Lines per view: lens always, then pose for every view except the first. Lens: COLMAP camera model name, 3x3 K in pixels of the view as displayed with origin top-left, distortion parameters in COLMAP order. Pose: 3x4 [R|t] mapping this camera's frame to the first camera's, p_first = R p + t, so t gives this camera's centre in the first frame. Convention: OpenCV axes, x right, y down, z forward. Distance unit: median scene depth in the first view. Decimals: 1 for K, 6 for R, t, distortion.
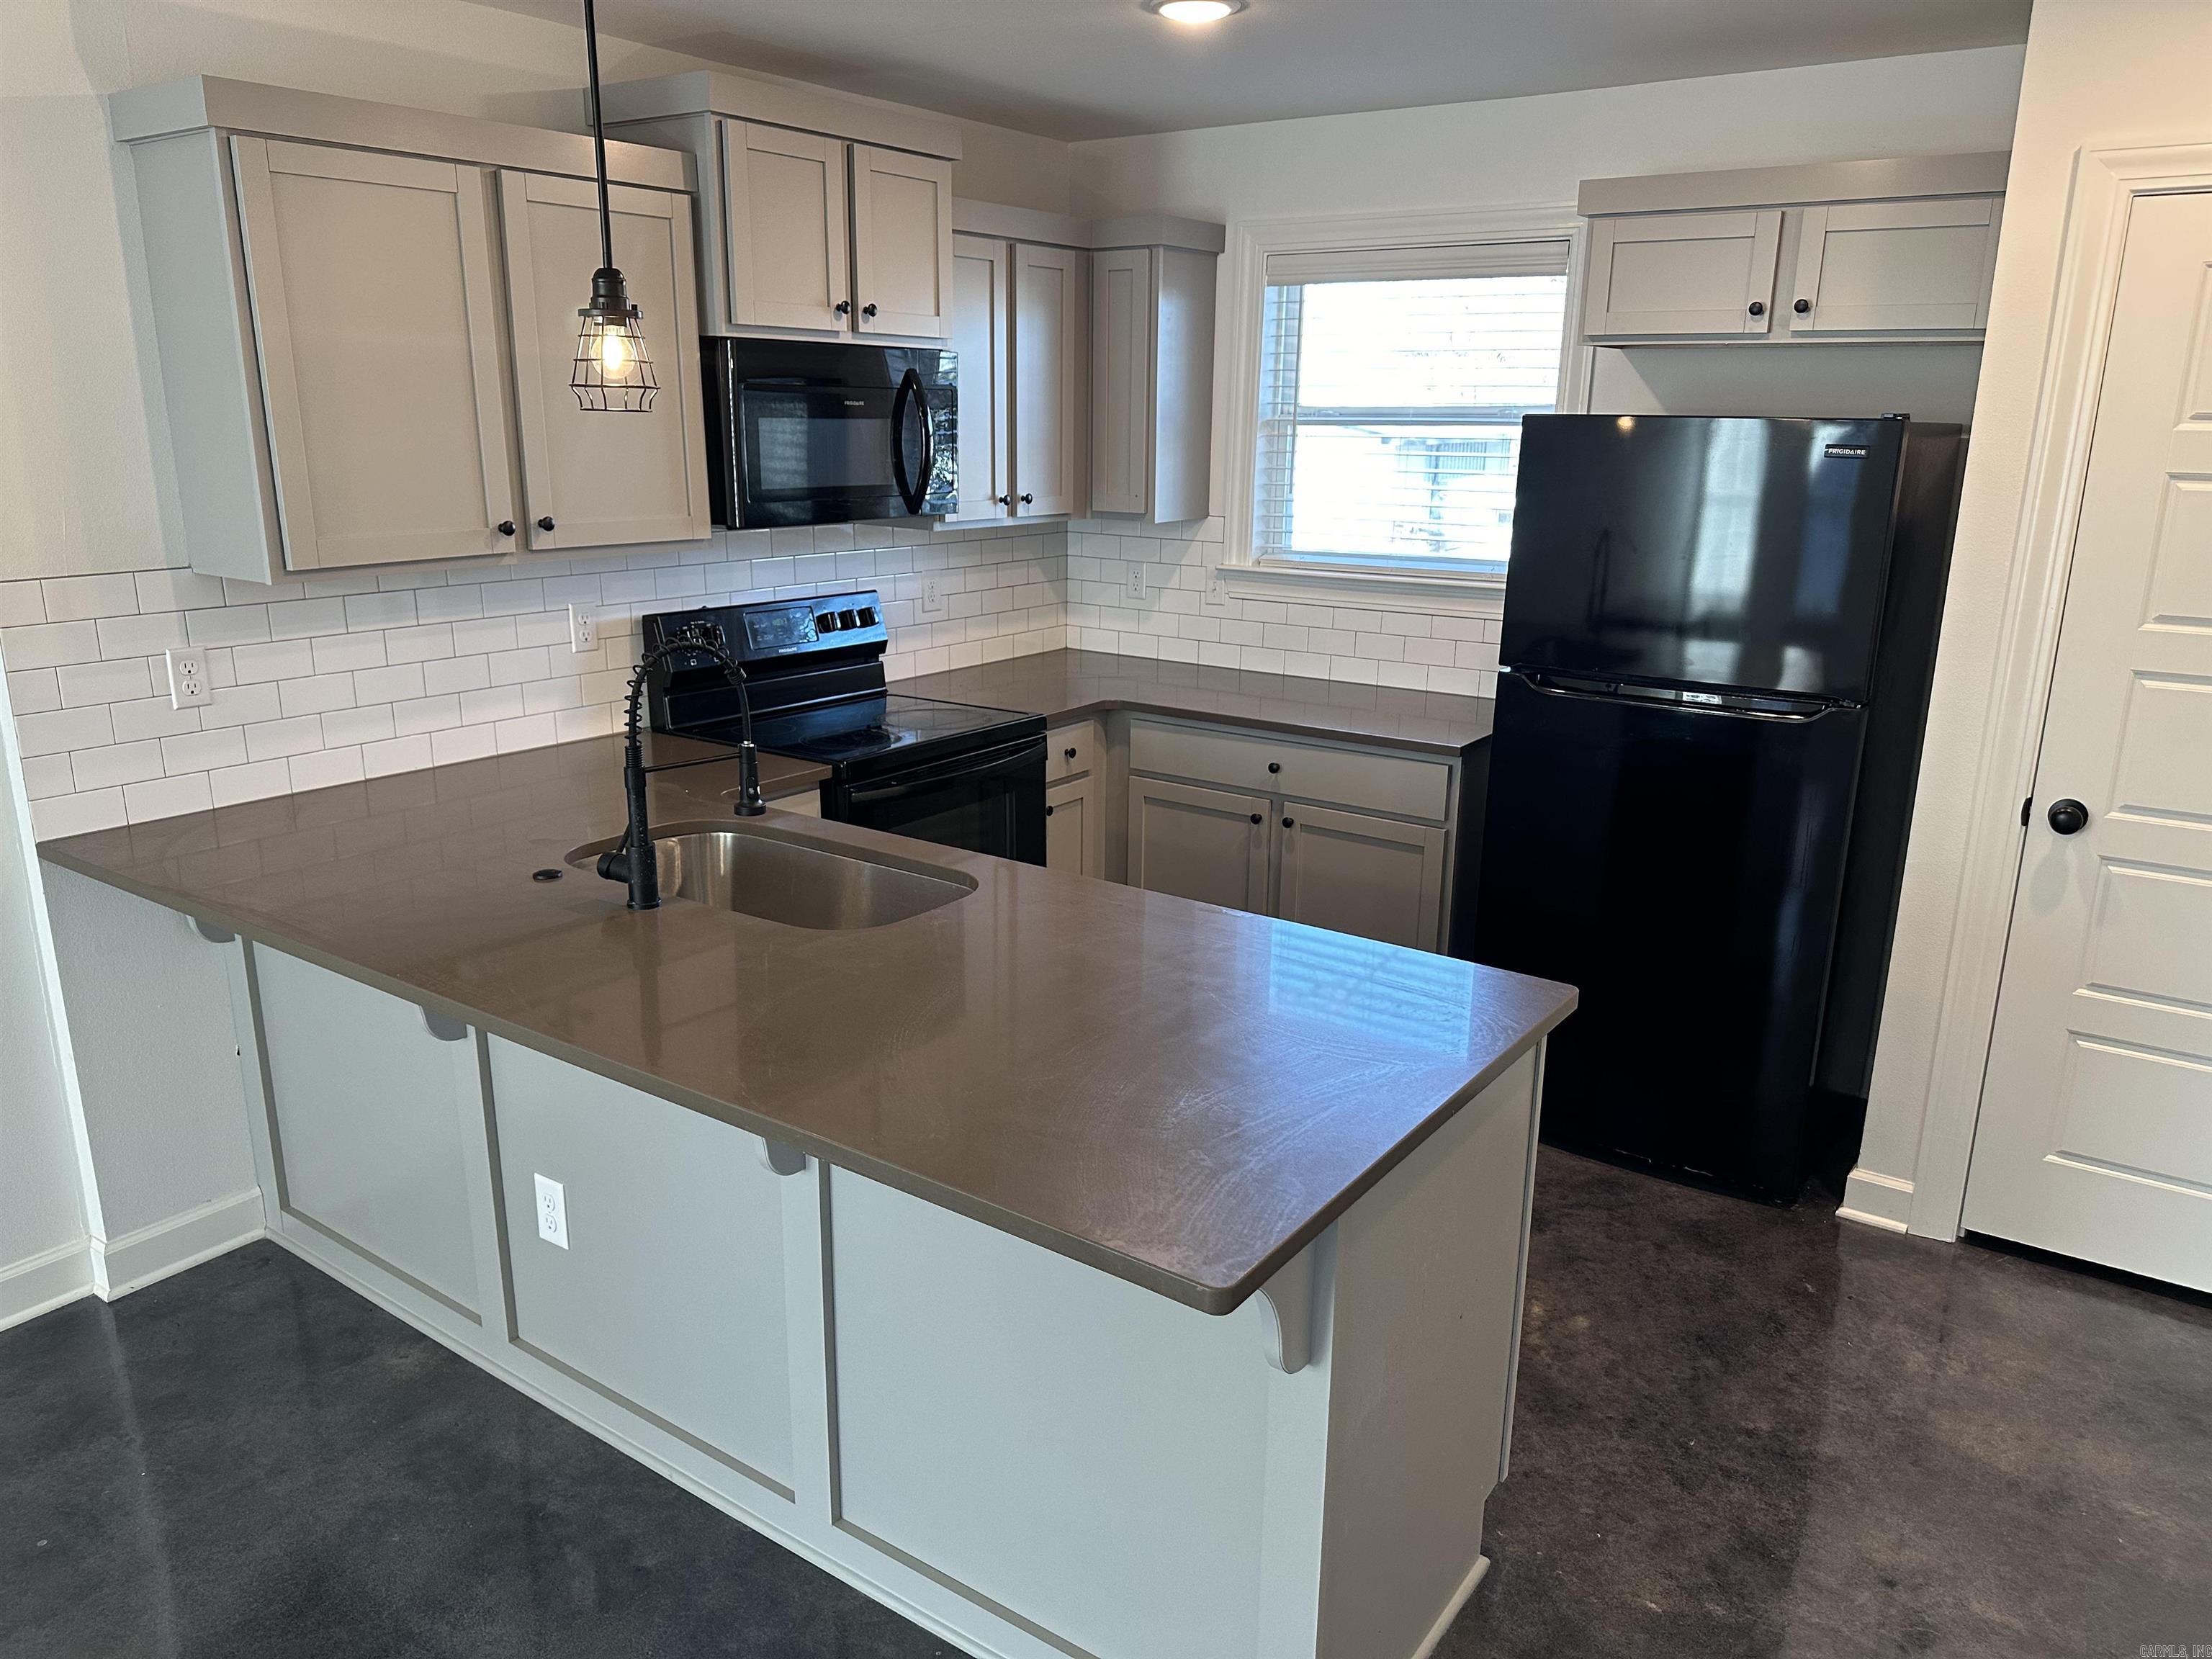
lens RADIAL K [[1557.9, 0, 1089.3], [0, 1557.9, 832.1], [0, 0, 1]] dist [0.034431, -0.021137]
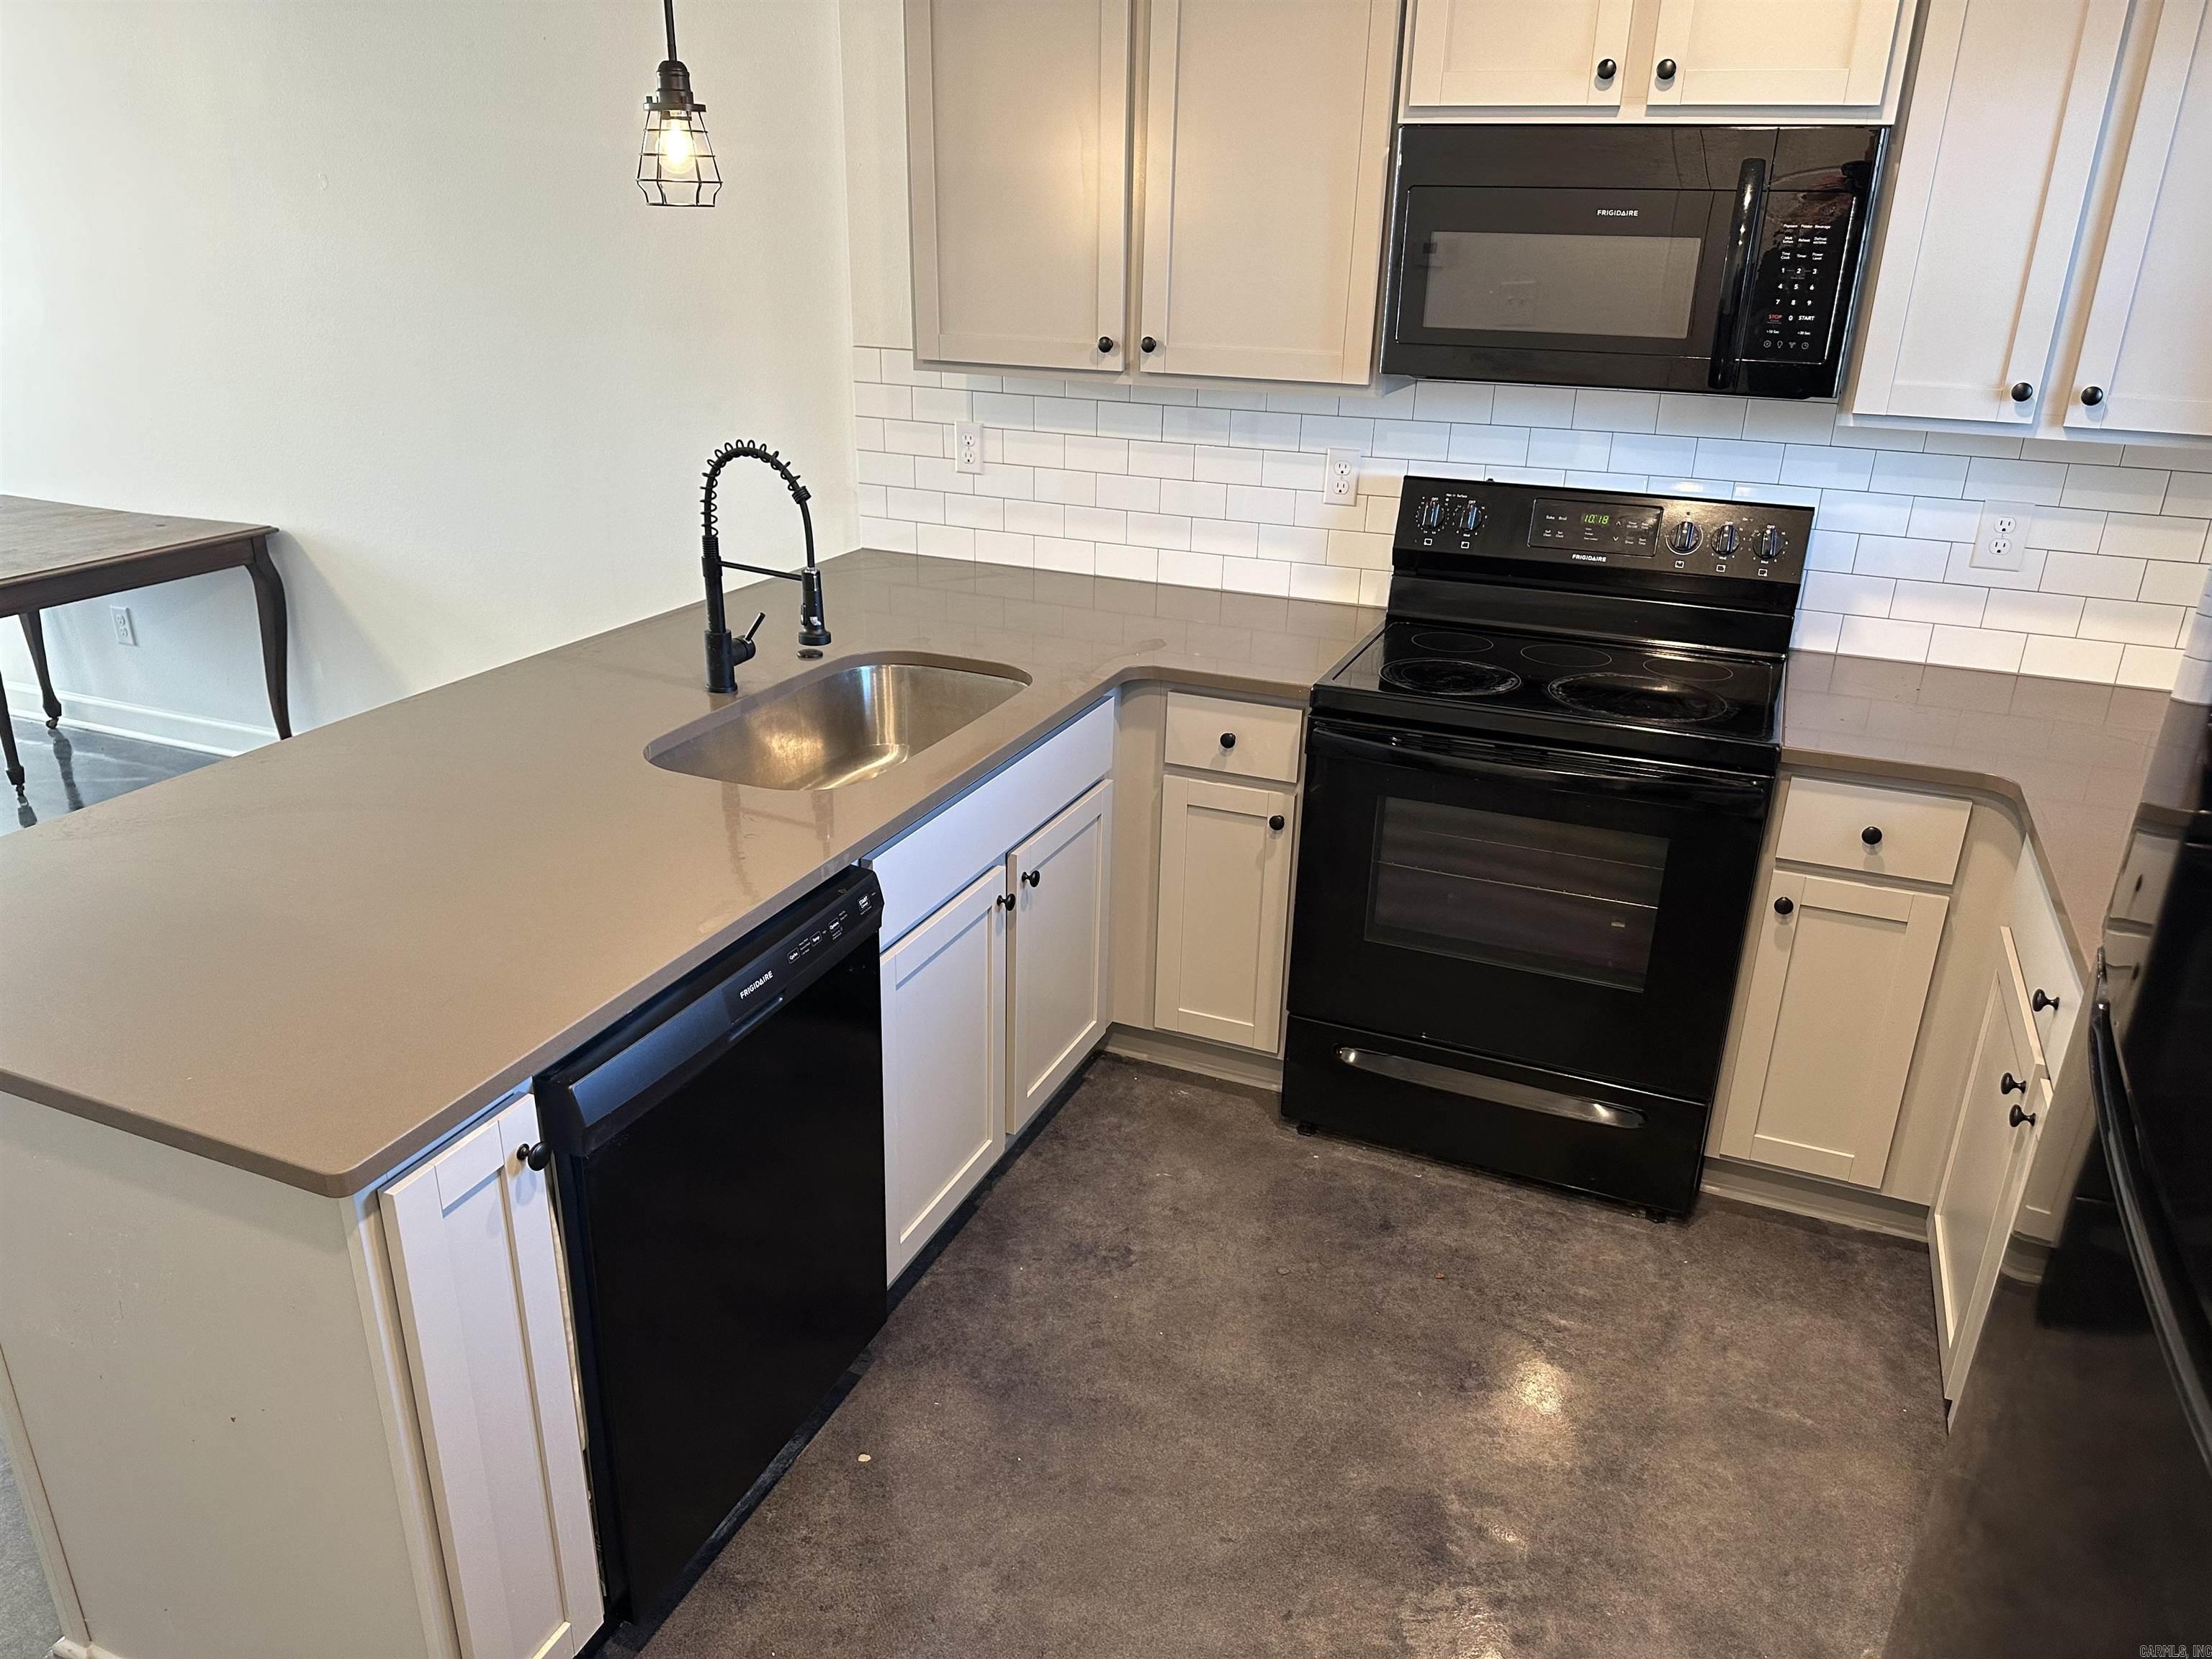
lens RADIAL K [[1557.9, 0, 1094.0], [0, 1557.9, 833.7], [0, 0, 1]] dist [0.034431, -0.021137]
pose [[0.214491, 0.354164, -0.910254, 0.565943], [-0.271783, 0.916779, 0.292660, -0.177422], [0.938151, 0.184618, 0.292896, 0.685209]]
